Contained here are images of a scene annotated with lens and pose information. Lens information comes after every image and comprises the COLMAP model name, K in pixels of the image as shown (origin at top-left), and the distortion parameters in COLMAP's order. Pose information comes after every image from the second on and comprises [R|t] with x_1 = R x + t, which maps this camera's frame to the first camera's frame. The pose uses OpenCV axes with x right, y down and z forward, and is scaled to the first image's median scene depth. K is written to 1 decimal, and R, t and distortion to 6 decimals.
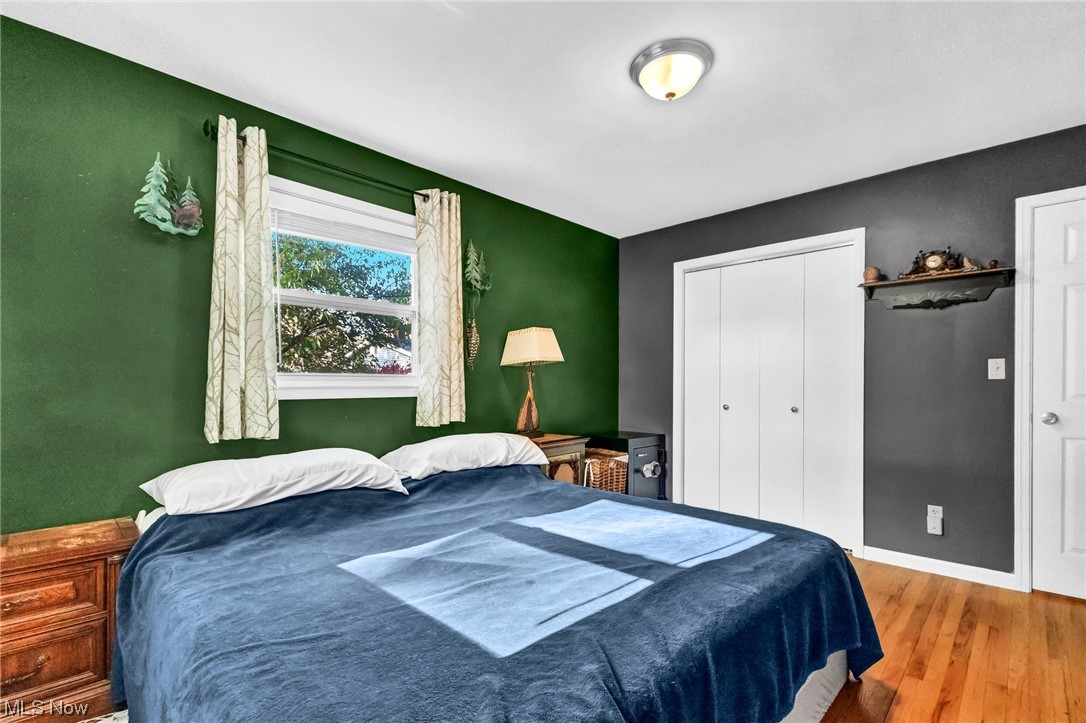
lens RADIAL K [[495.9, 0, 543.5], [0, 495.9, 387.8], [0, 0, 1]] dist [-0.000325, -0.000066]
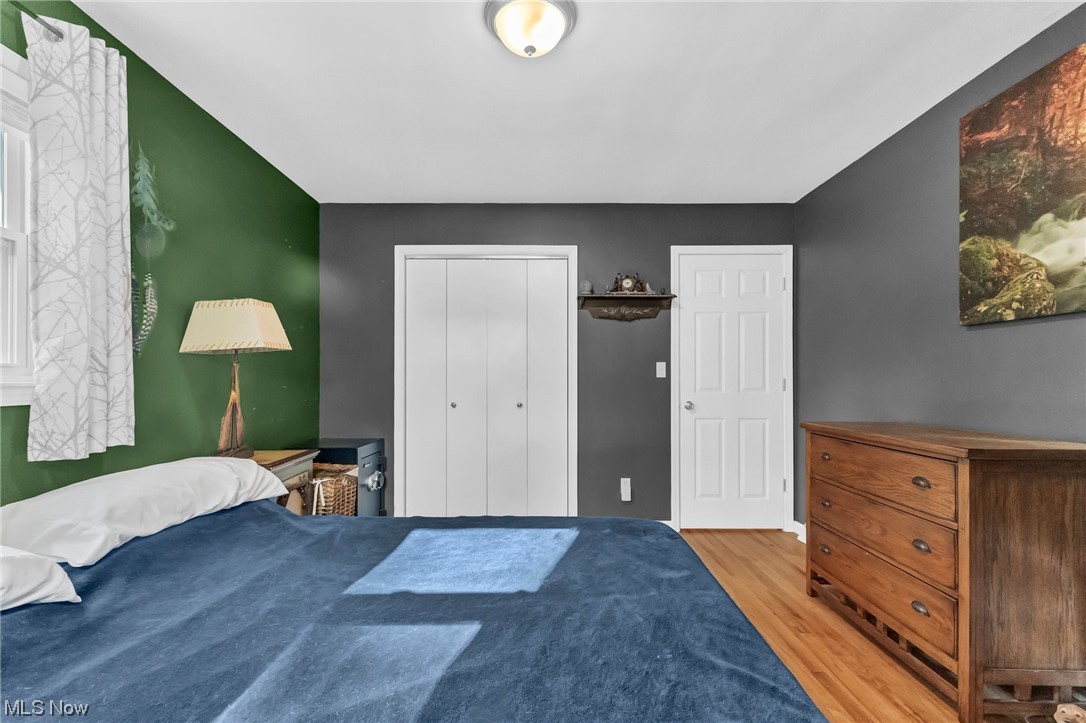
lens RADIAL K [[493.3, 0, 543.0], [0, 493.3, 378.8], [0, 0, 1]] dist [0.001171, -0.000338]
pose [[0.715698, 0.003625, 0.698400, -0.227942], [0.005240, 0.999931, -0.010561, -0.001097], [-0.698390, 0.011218, 0.715630, 0.249334]]
